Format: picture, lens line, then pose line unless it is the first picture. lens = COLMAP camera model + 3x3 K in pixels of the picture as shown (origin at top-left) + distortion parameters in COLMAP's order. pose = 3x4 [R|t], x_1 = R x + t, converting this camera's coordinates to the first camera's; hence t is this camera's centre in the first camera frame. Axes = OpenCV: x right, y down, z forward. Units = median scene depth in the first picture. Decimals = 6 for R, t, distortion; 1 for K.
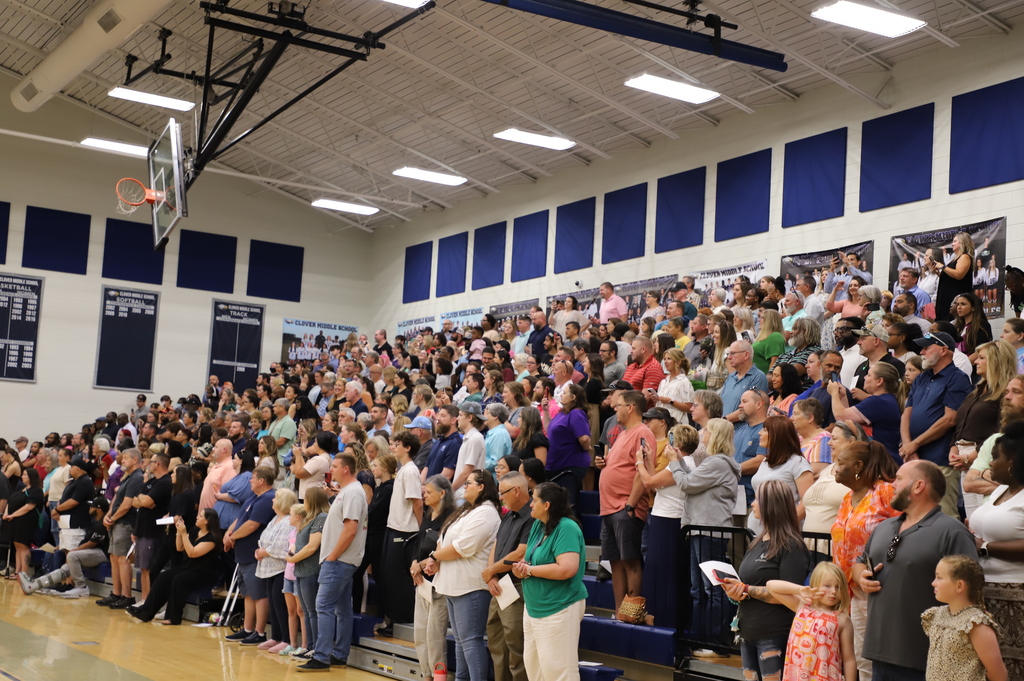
lens RADIAL K [[1479.7, 0, 512.2], [0, 1479.7, 339.7], [0, 0, 1]] dist [0.044890, 0.000000]
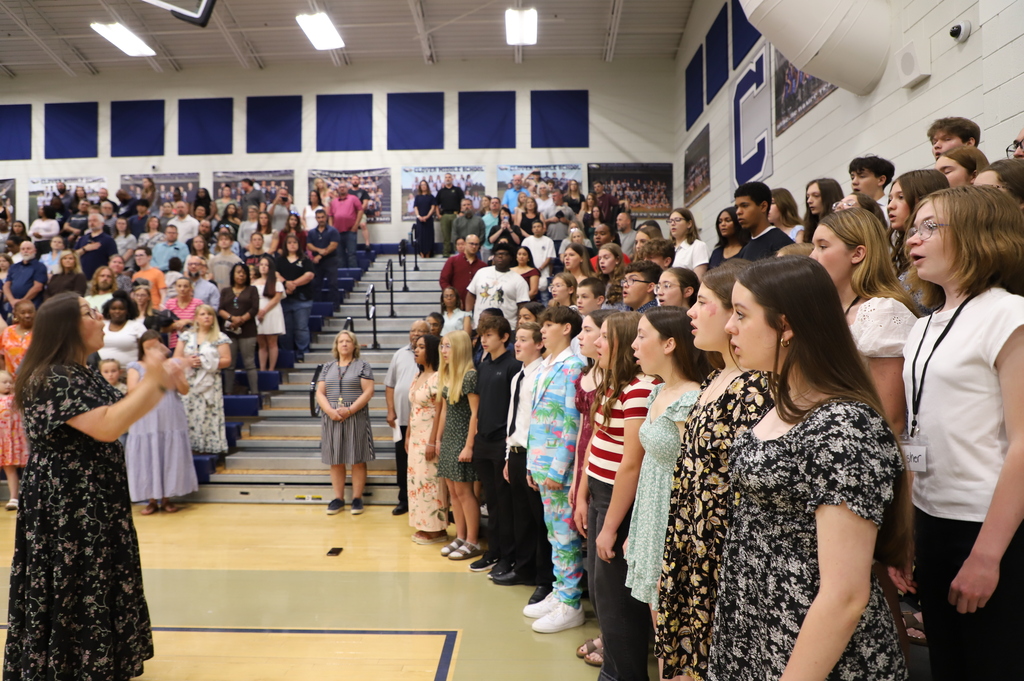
lens RADIAL K [[614.1, 0, 513.3], [0, 614.1, 342.2], [0, 0, 1]] dist [-0.010485, -0.001377]
pose [[0.507605, -0.073860, 0.858418, -0.294312], [-0.049664, 0.992154, 0.114734, 0.040310], [-0.860157, -0.100872, 0.499954, 0.510955]]
